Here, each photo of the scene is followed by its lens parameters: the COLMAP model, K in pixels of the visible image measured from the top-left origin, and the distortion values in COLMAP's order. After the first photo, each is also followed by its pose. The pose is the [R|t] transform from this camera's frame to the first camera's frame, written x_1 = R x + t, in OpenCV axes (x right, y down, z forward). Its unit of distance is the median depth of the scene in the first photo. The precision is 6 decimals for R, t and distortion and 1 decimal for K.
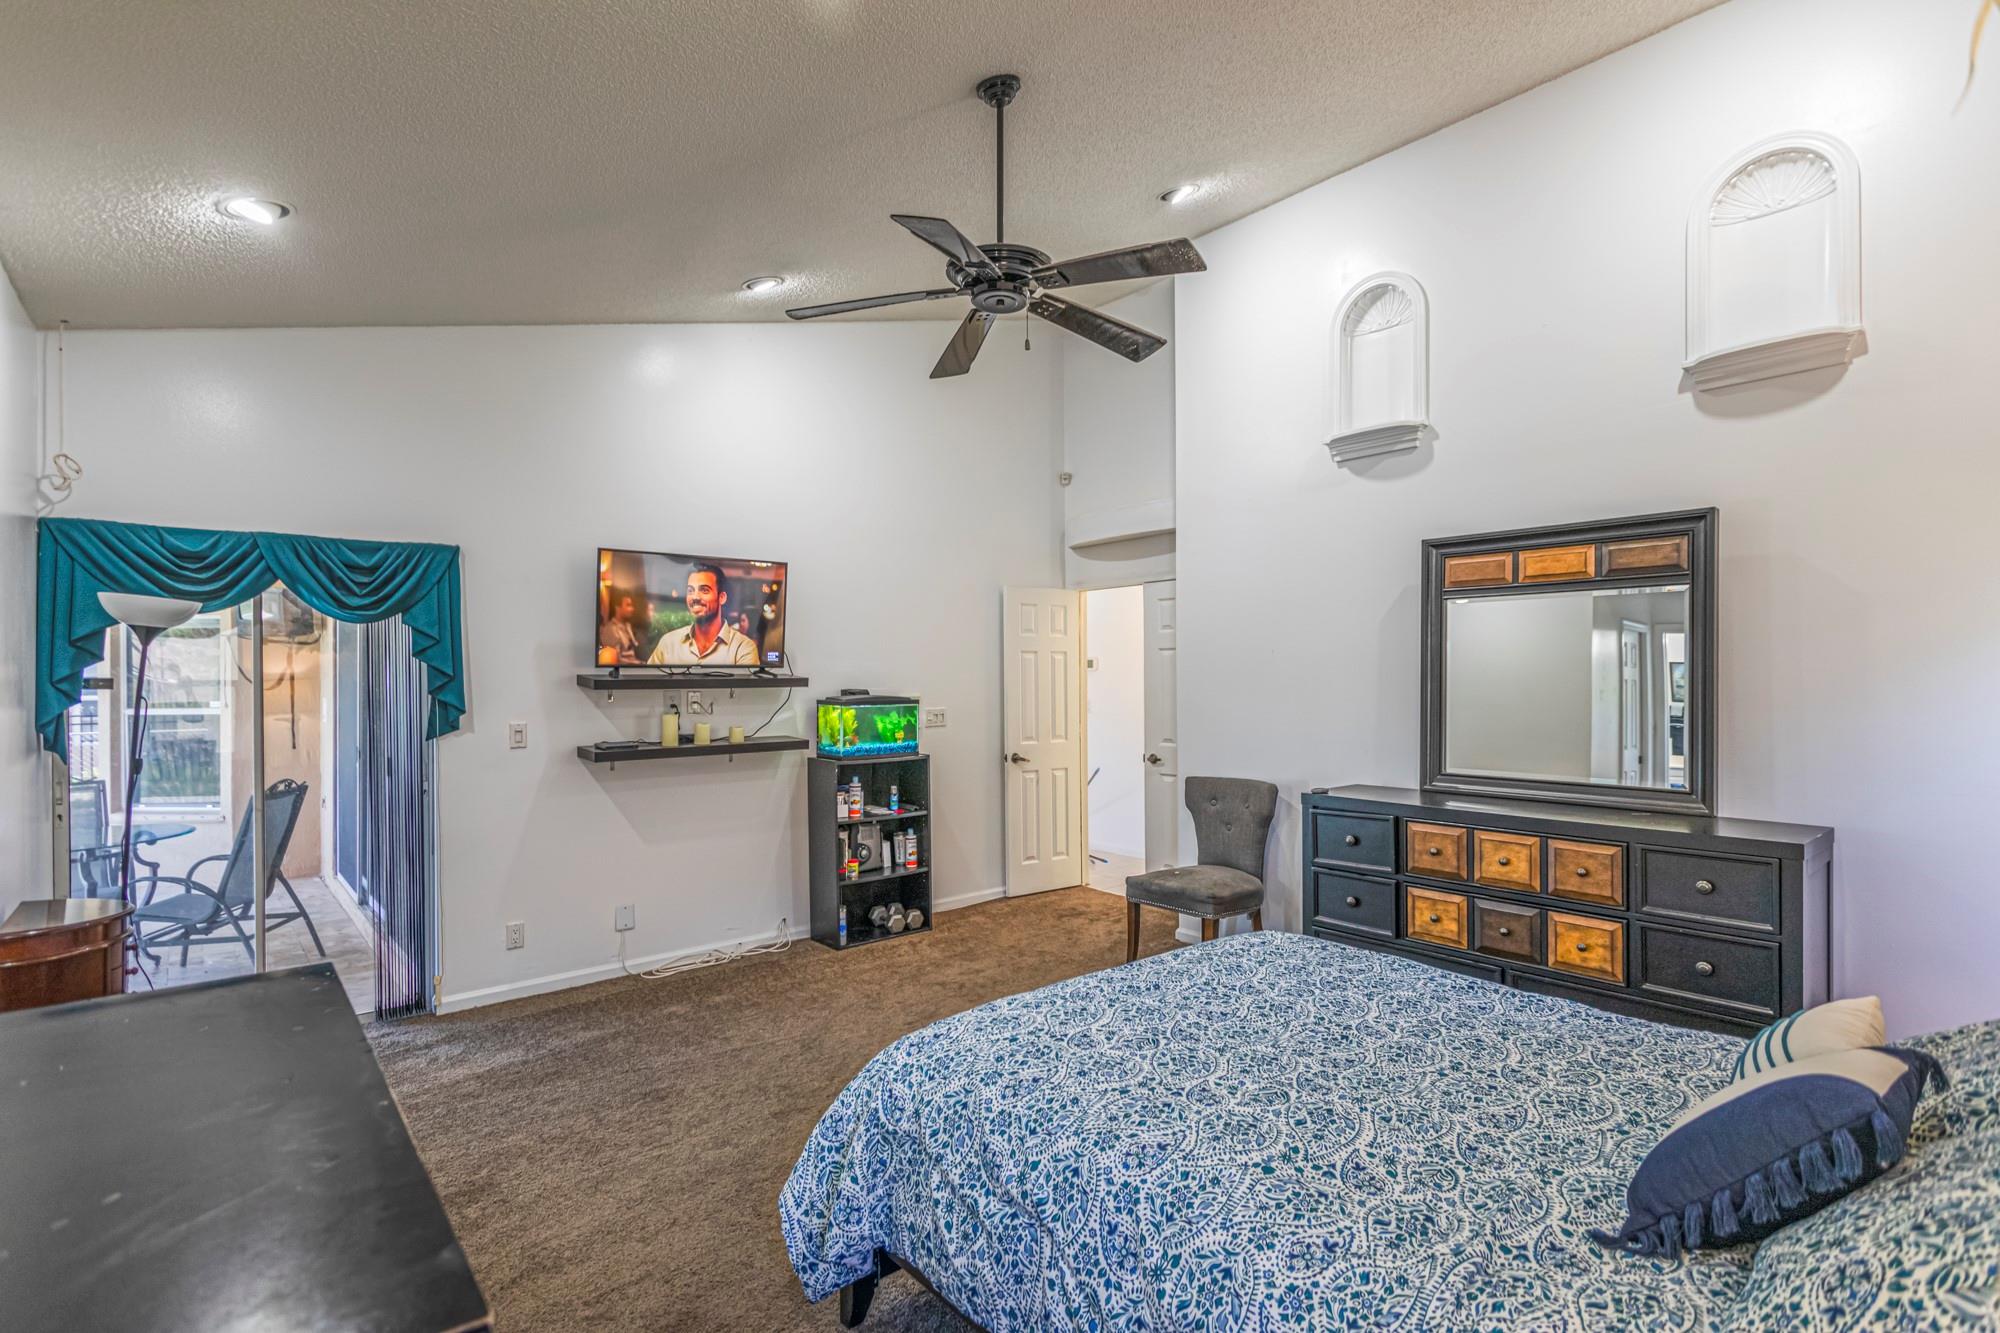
lens RADIAL K [[958.7, 0, 999.5], [0, 958.7, 669.5], [0, 0, 1]] dist [-0.001313, 0.000096]
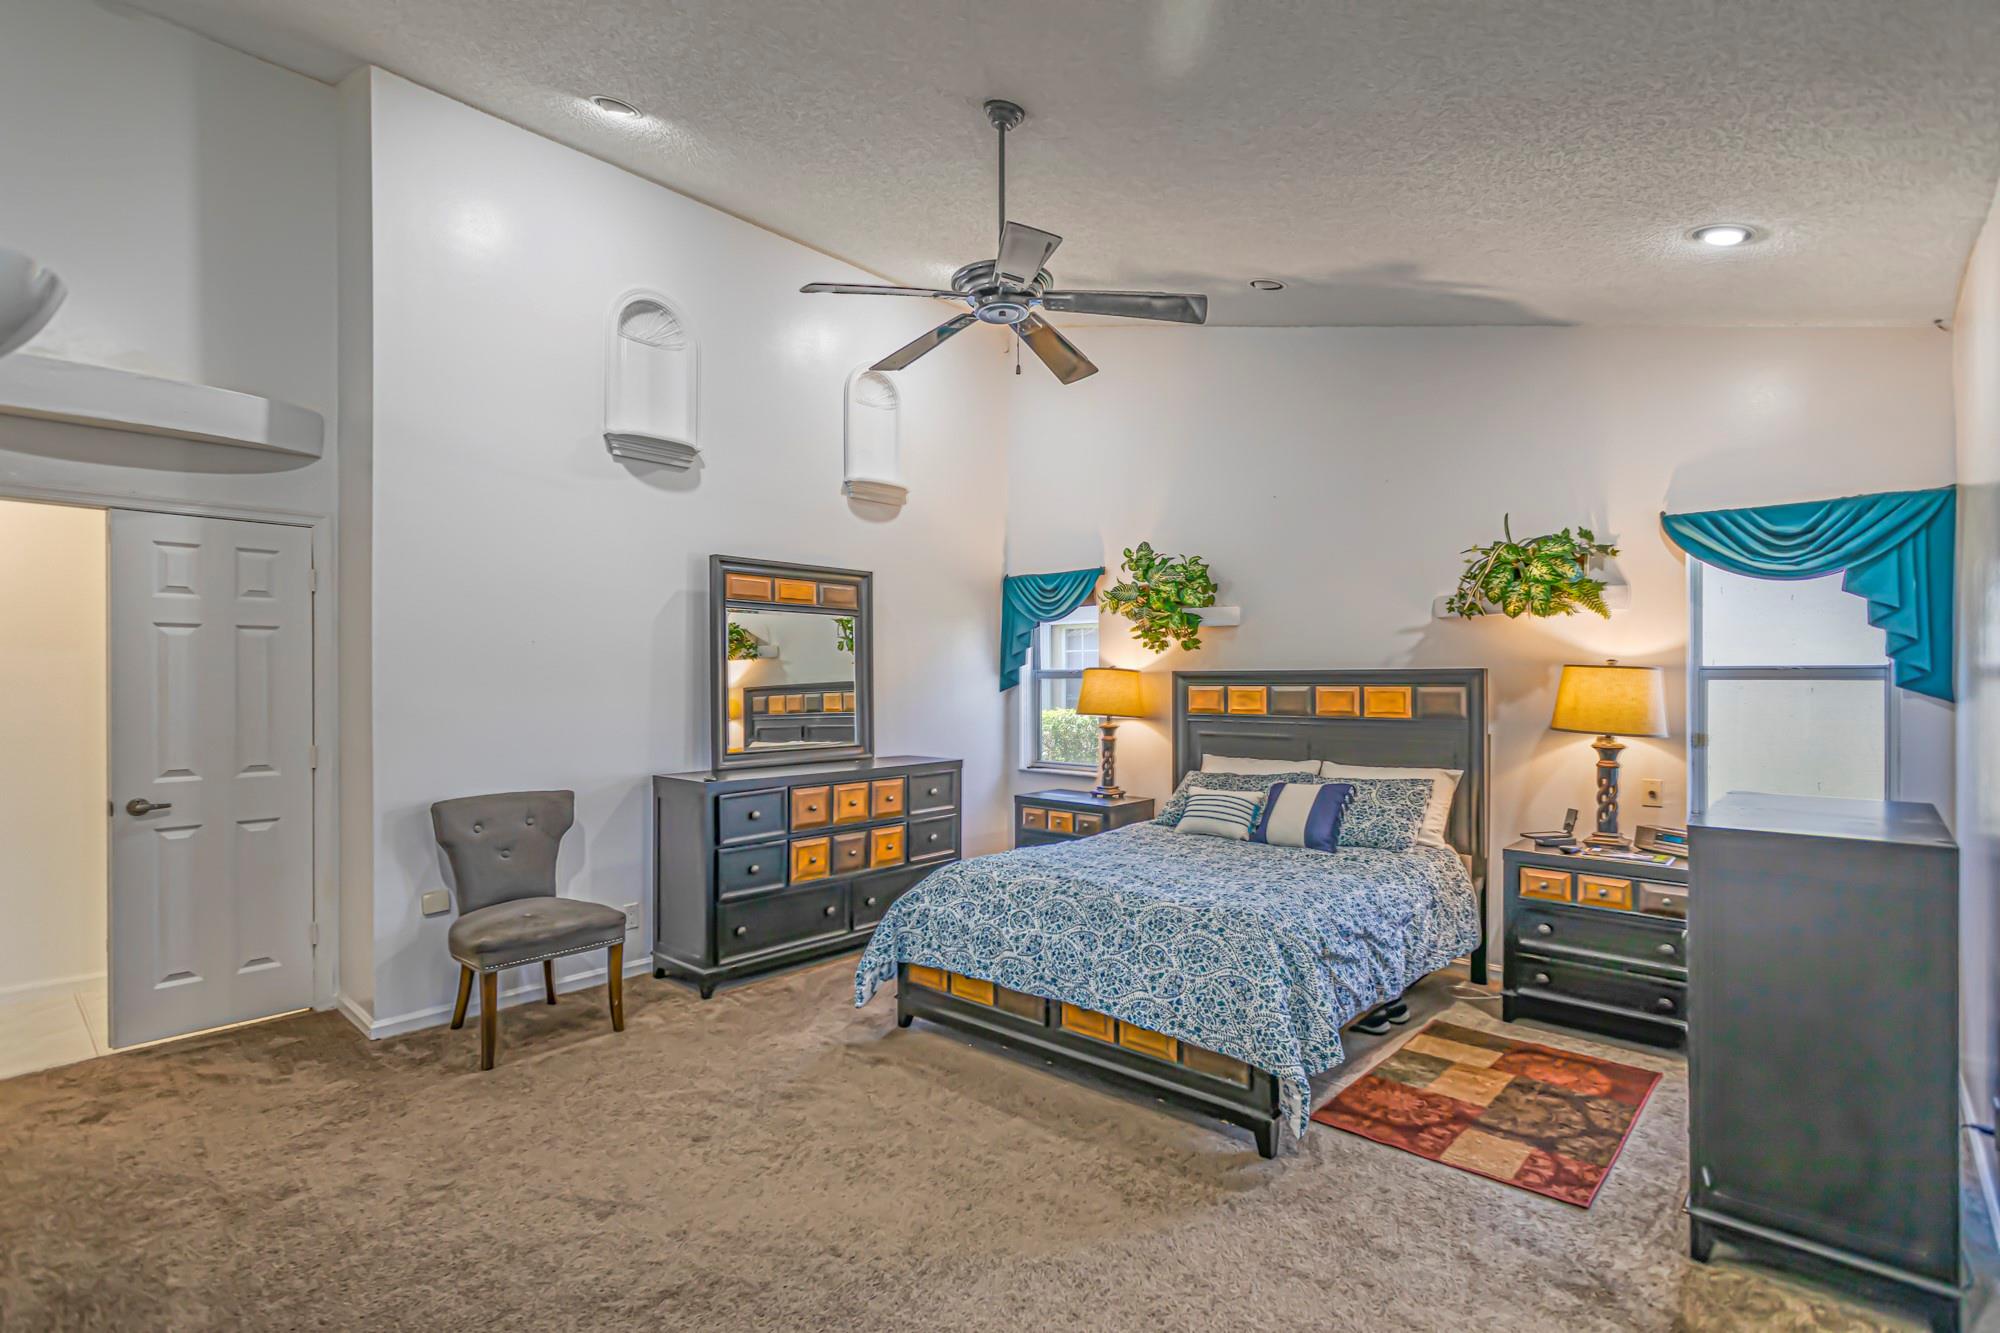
lens RADIAL K [[958.7, 0, 982.1], [0, 958.7, 674.4], [0, 0, 1]] dist [-0.001313, 0.000096]
pose [[-0.143184, 0.008704, 0.989658, -0.836148], [-0.007743, 0.999921, -0.009914, 0.021125], [-0.989666, -0.009083, -0.143105, 0.943793]]
